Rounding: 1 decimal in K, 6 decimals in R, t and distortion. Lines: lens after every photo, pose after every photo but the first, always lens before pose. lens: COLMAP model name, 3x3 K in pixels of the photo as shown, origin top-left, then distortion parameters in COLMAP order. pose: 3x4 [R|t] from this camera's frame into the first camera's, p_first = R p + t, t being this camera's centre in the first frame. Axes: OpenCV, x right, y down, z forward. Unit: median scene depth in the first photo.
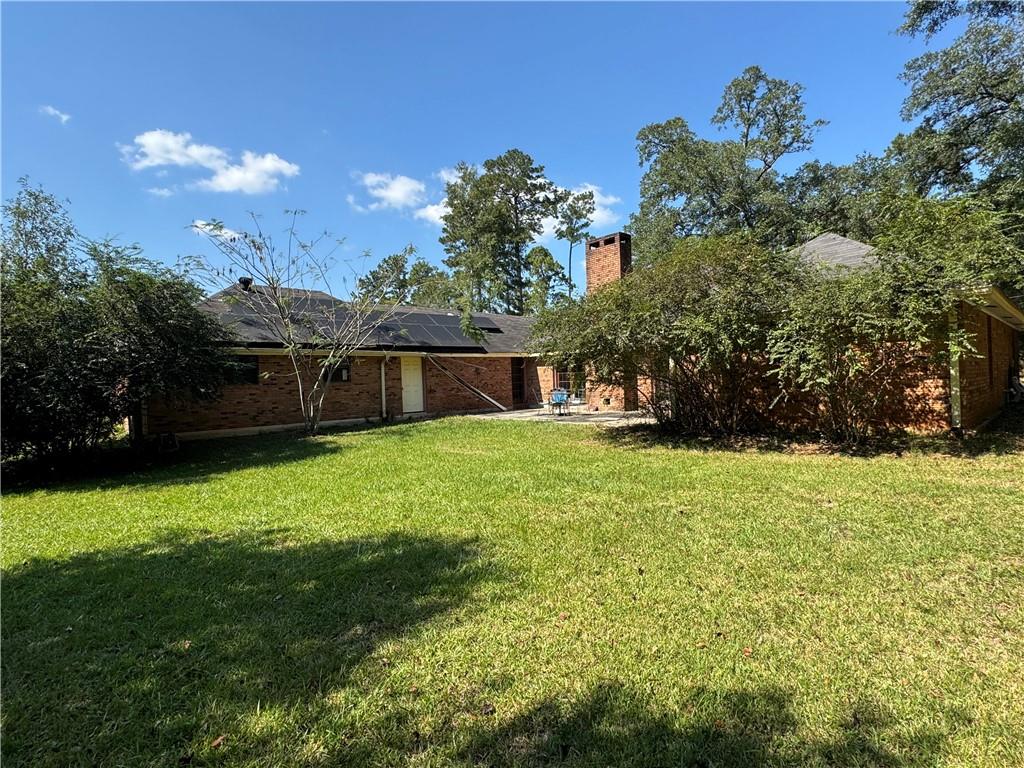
lens RADIAL K [[529.7, 0, 516.0], [0, 529.7, 384.1], [0, 0, 1]] dist [-0.000860, 0.000442]
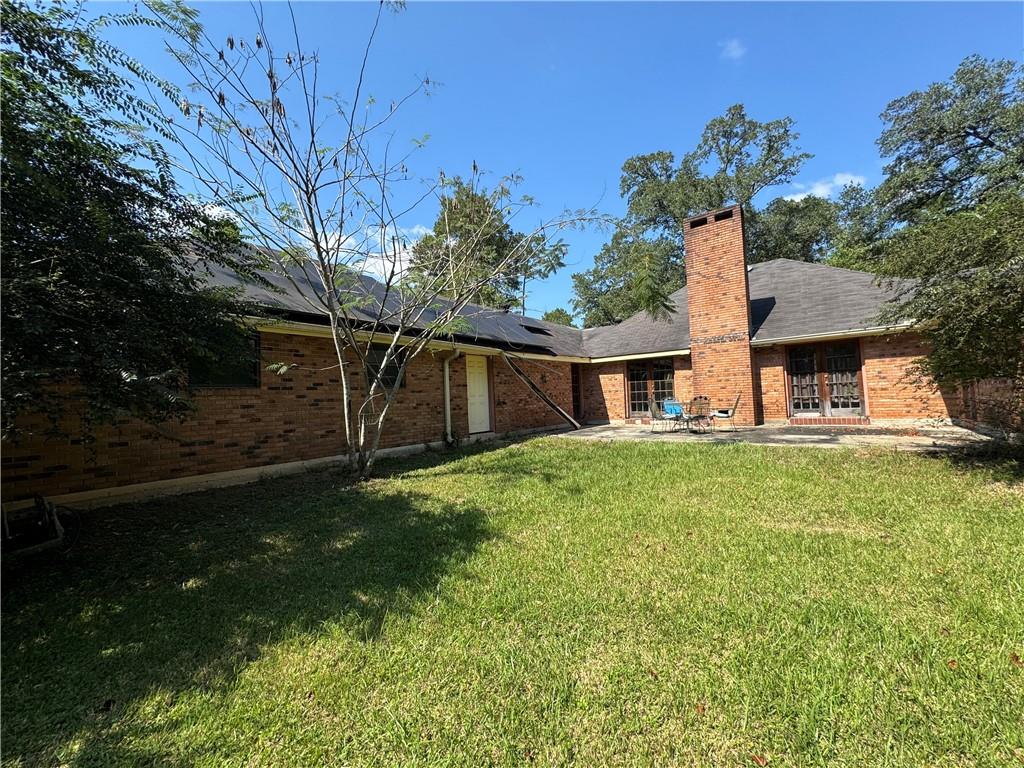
lens RADIAL K [[411.6, 0, 507.8], [0, 411.6, 381.0], [0, 0, 1]] dist [0.001008, -0.000161]
pose [[0.984164, 0.000563, 0.177257, -0.263597], [0.010432, 0.998078, -0.061087, 0.018273], [-0.176950, 0.061969, 0.982267, 0.458650]]
